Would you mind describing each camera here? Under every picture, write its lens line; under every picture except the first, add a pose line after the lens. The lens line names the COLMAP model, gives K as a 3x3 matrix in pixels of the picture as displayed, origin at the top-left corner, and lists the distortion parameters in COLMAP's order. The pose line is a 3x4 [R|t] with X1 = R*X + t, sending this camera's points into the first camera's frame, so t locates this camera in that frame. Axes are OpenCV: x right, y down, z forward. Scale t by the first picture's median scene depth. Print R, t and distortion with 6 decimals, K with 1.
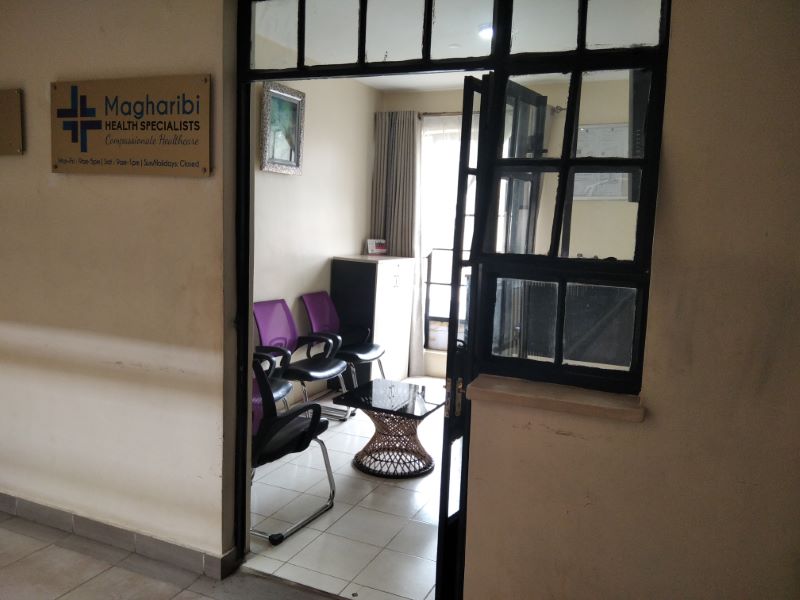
lens RADIAL K [[652.3, 0, 404.0], [0, 652.3, 301.0], [0, 0, 1]] dist [0.056170, -0.061639]
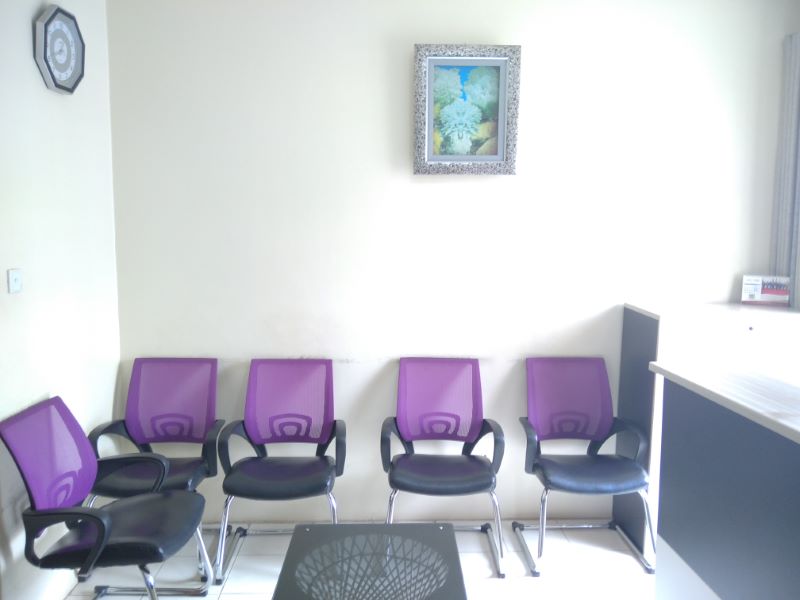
lens RADIAL K [[652.3, 0, 402.9], [0, 652.3, 303.1], [0, 0, 1]] dist [0.056170, -0.061639]
pose [[0.433422, 0.074495, -0.898107, 0.354644], [-0.100715, 0.994339, 0.033872, -0.069031], [0.895546, 0.075772, 0.438471, 0.569125]]
